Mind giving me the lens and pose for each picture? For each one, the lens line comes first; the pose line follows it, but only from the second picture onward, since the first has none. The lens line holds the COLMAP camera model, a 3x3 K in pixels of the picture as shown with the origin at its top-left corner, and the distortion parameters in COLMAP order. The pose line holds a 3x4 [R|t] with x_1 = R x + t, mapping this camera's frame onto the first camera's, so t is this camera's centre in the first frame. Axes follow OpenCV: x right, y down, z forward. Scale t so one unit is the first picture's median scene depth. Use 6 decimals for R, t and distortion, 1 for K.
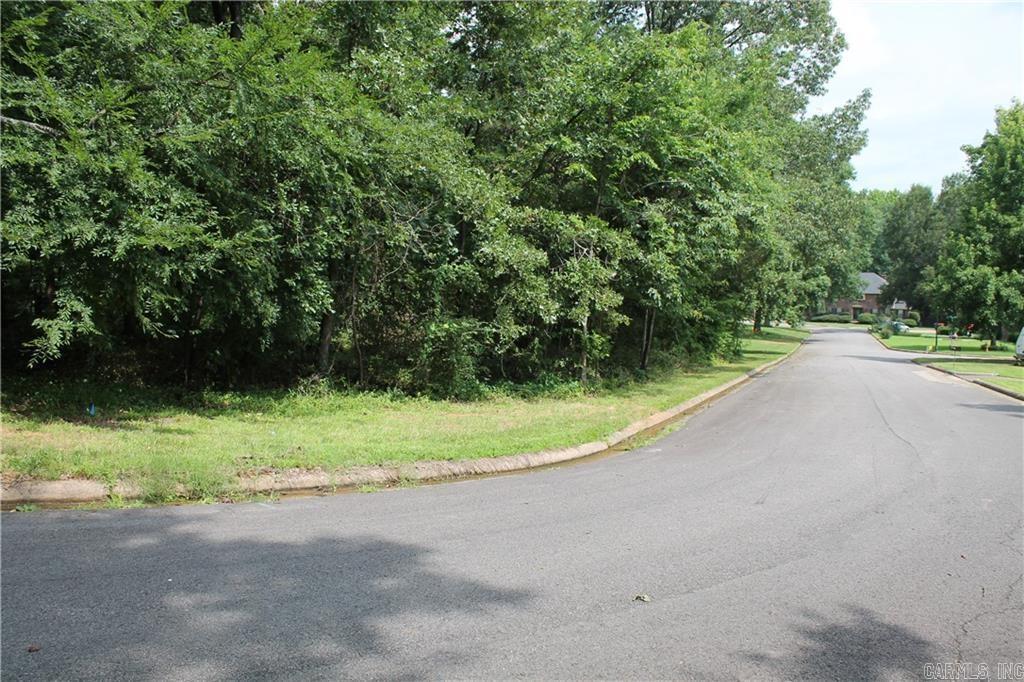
lens RADIAL K [[865.8, 0, 517.3], [0, 865.8, 363.9], [0, 0, 1]] dist [-0.157941, 0.165378]
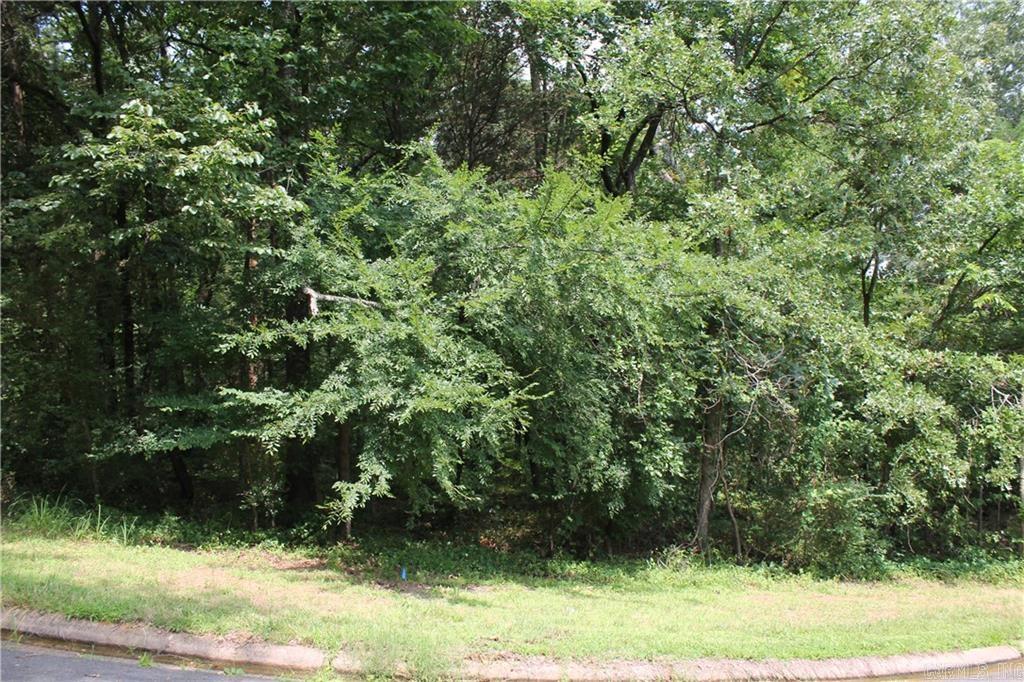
lens RADIAL K [[865.8, 0, 517.3], [0, 865.8, 363.9], [0, 0, 1]] dist [-0.157941, 0.165378]
pose [[0.860129, -0.068240, -0.505491, 0.094461], [-0.029477, 0.982704, -0.182820, -0.005613], [0.509224, 0.172149, 0.843241, 0.110810]]
